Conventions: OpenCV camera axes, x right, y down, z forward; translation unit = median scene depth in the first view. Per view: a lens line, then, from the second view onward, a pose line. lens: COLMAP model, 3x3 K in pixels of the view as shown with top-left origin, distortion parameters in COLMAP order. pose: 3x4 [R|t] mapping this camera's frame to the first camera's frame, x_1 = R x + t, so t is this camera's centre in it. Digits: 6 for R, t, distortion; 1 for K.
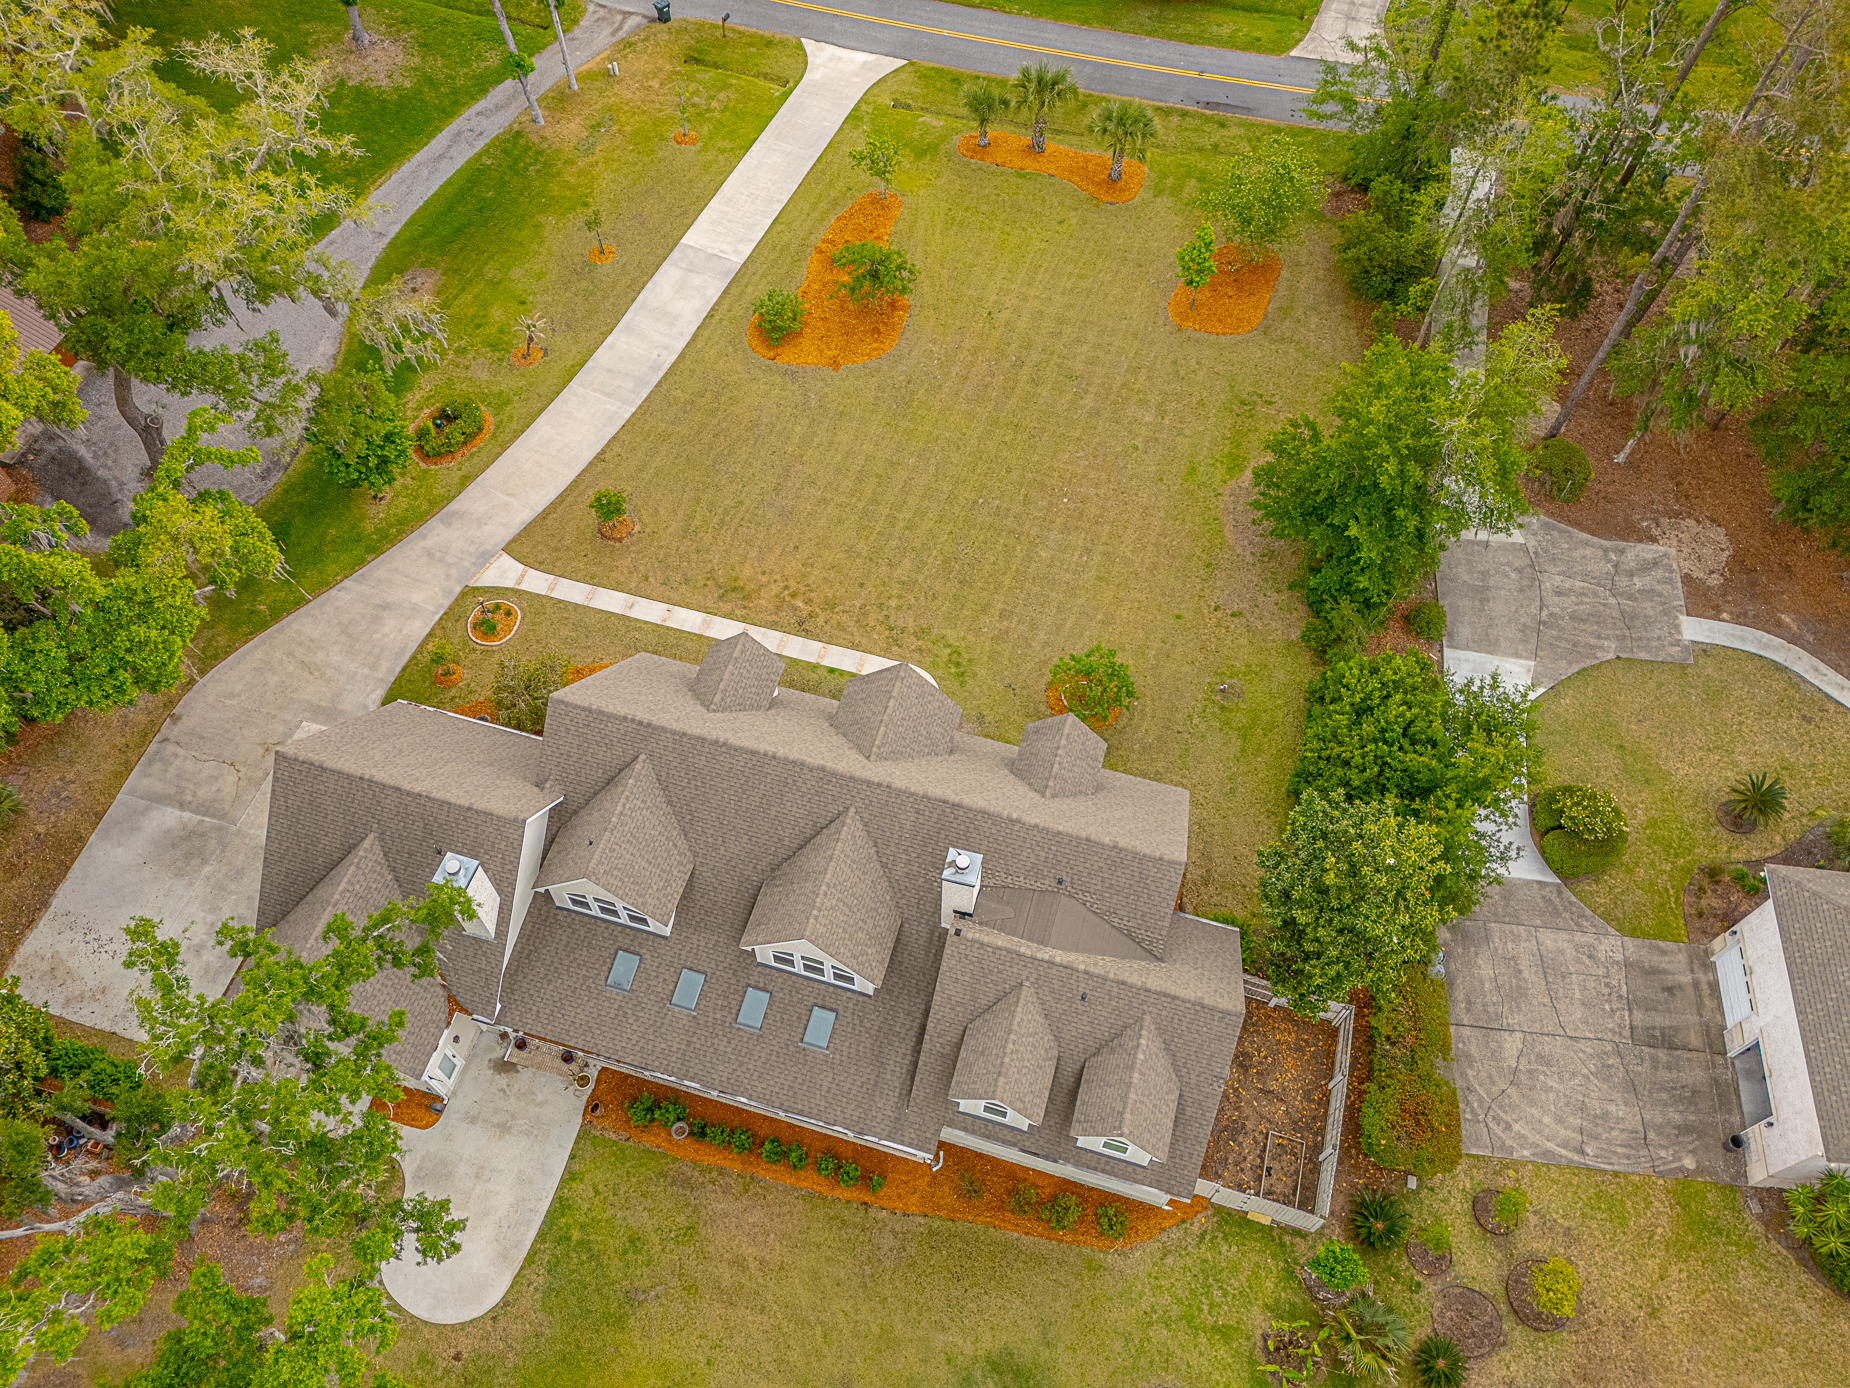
lens RADIAL K [[1389.1, 0, 918.9], [0, 1389.1, 691.9], [0, 0, 1]] dist [0.077442, -0.110476]
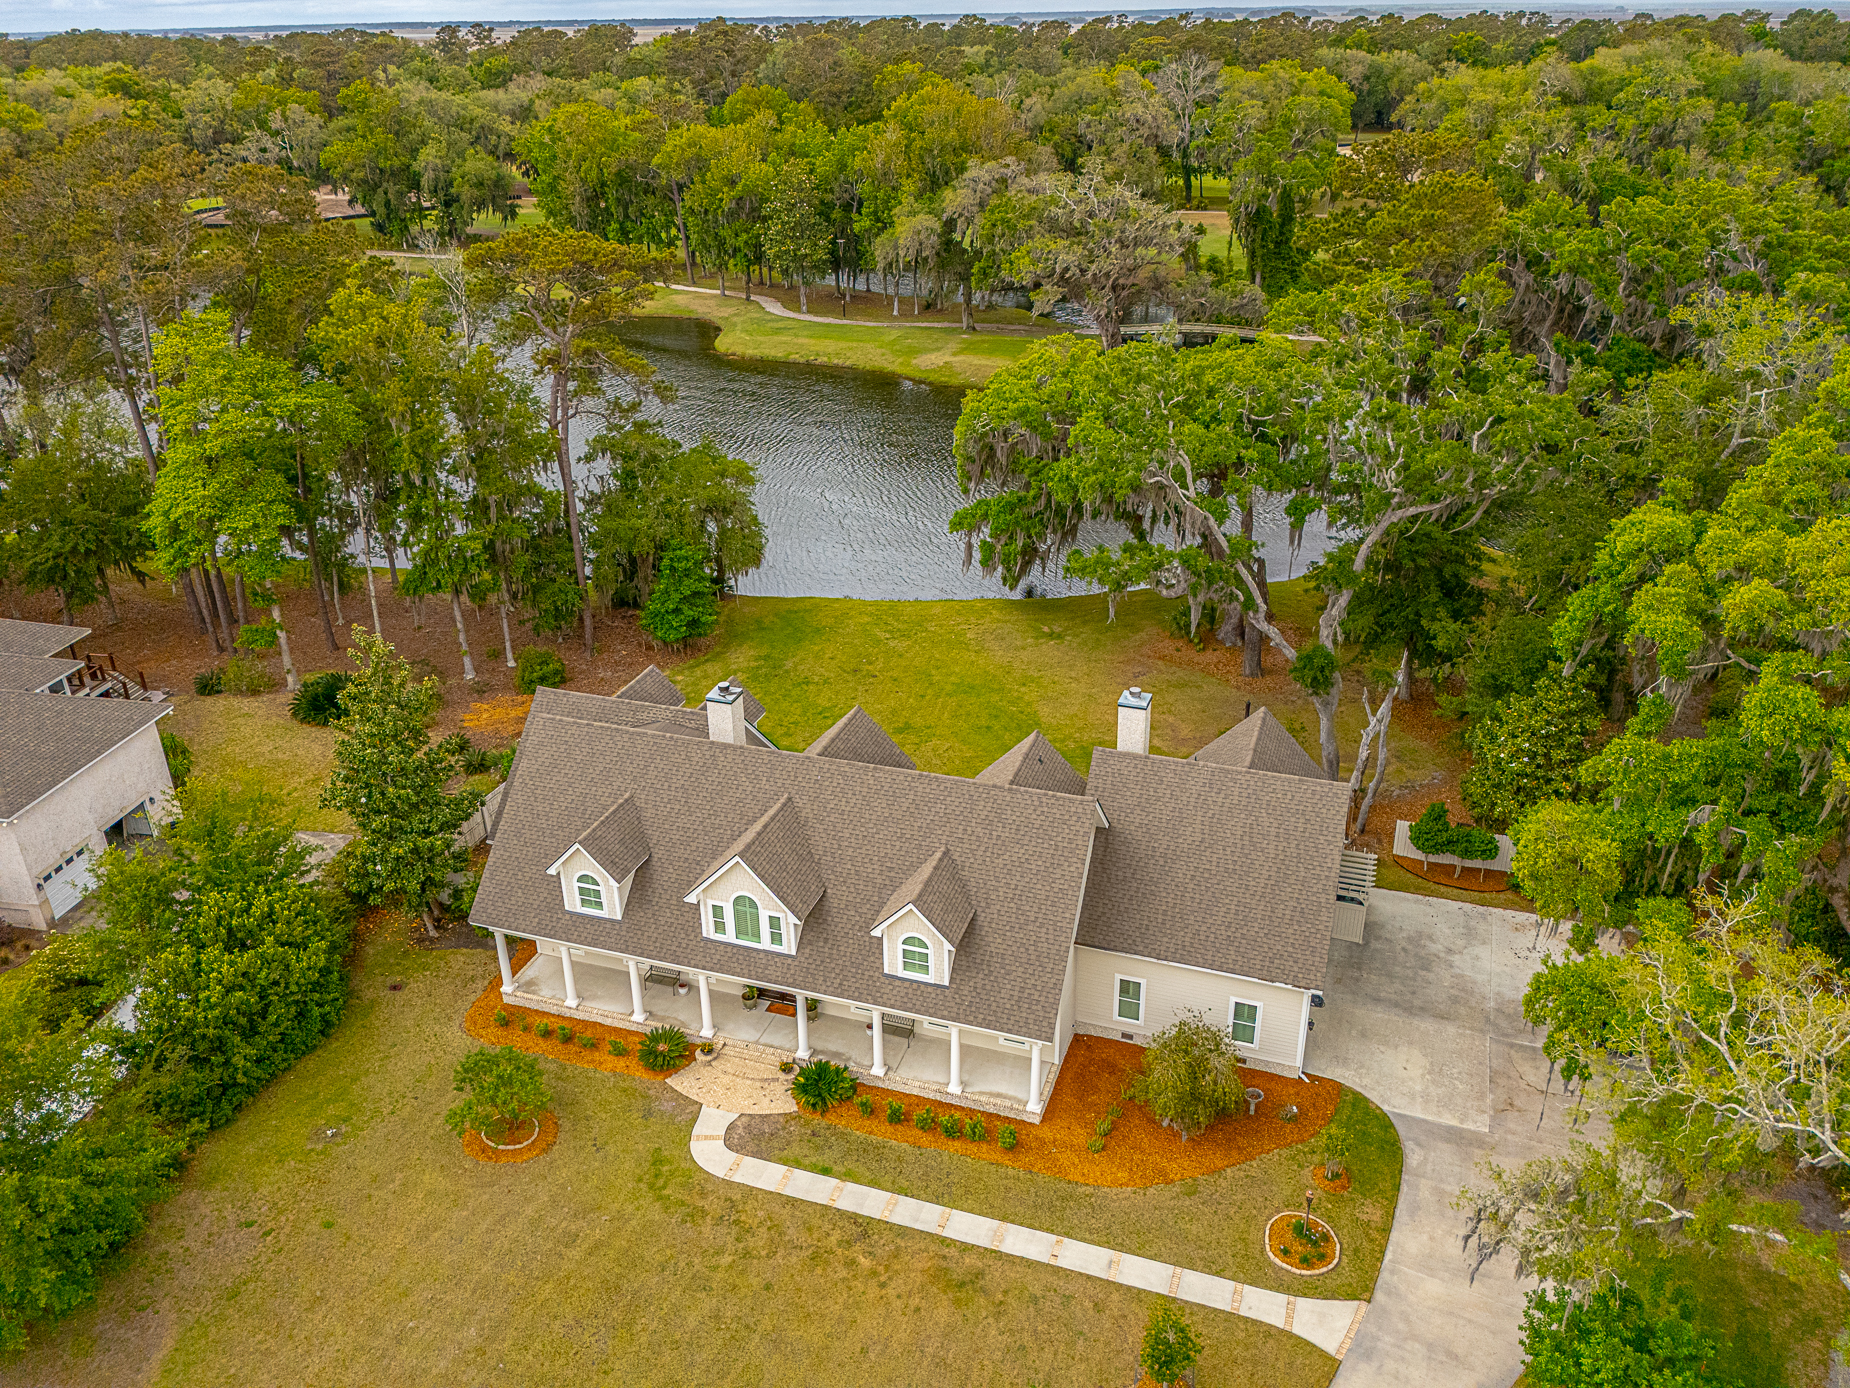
lens RADIAL K [[1389.1, 0, 918.9], [0, 1389.1, 691.9], [0, 0, 1]] dist [0.077442, -0.110476]
pose [[-0.998586, -0.017237, 0.050290, -0.131355], [0.048327, 0.099850, 0.993828, -0.710320], [-0.022152, 0.994853, -0.098876, 0.728974]]
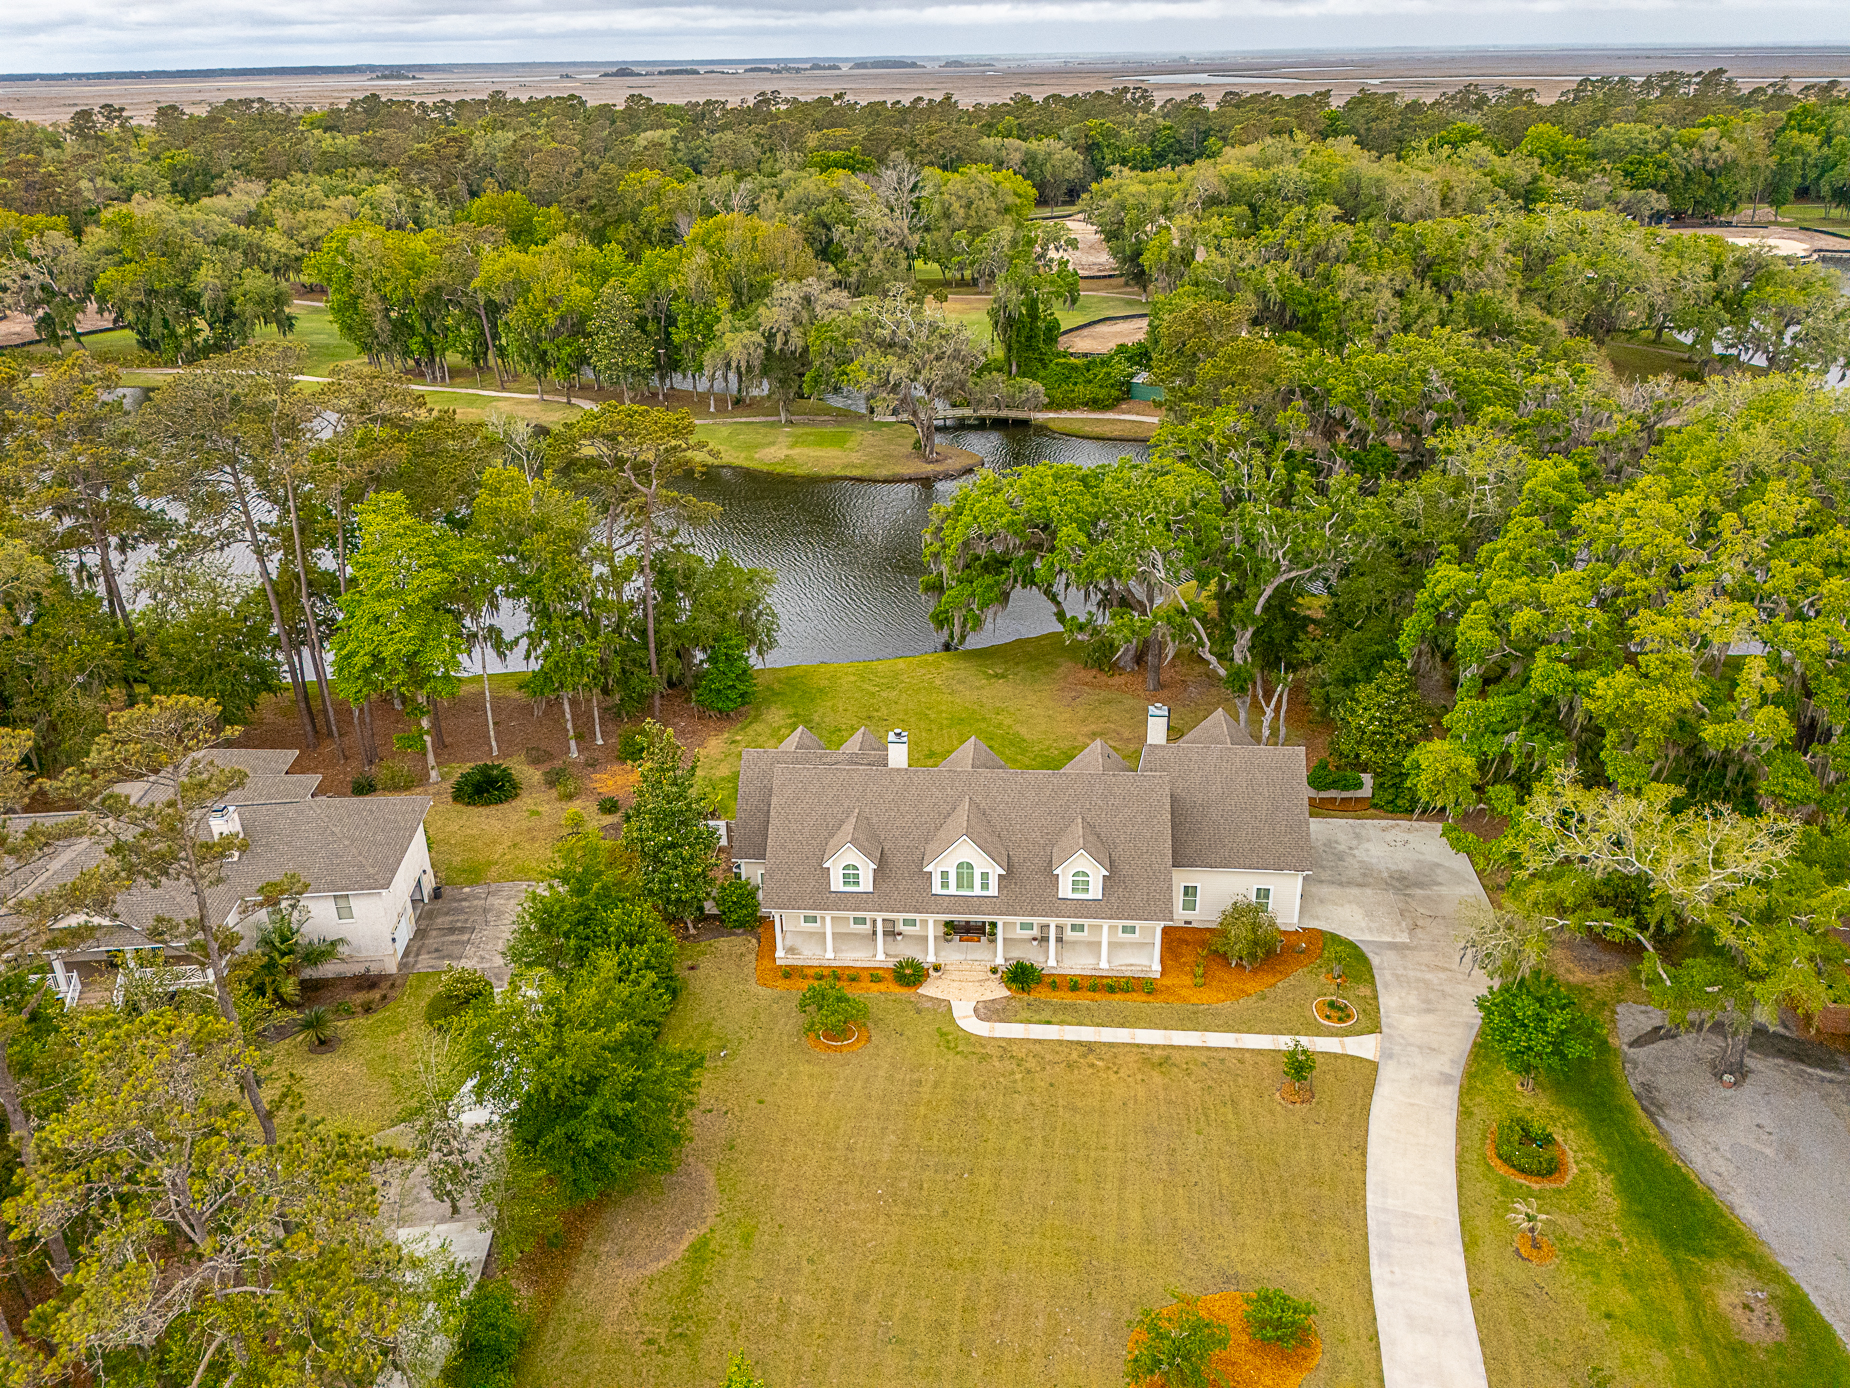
lens RADIAL K [[1397.1, 0, 918.2], [0, 1397.1, 679.7], [0, 0, 1]] dist [0.095233, -0.144568]
pose [[-0.979829, 0.087404, -0.179709, 0.215993], [-0.166257, 0.142410, 0.975745, -1.100864], [0.110876, 0.985941, -0.125006, 0.756859]]
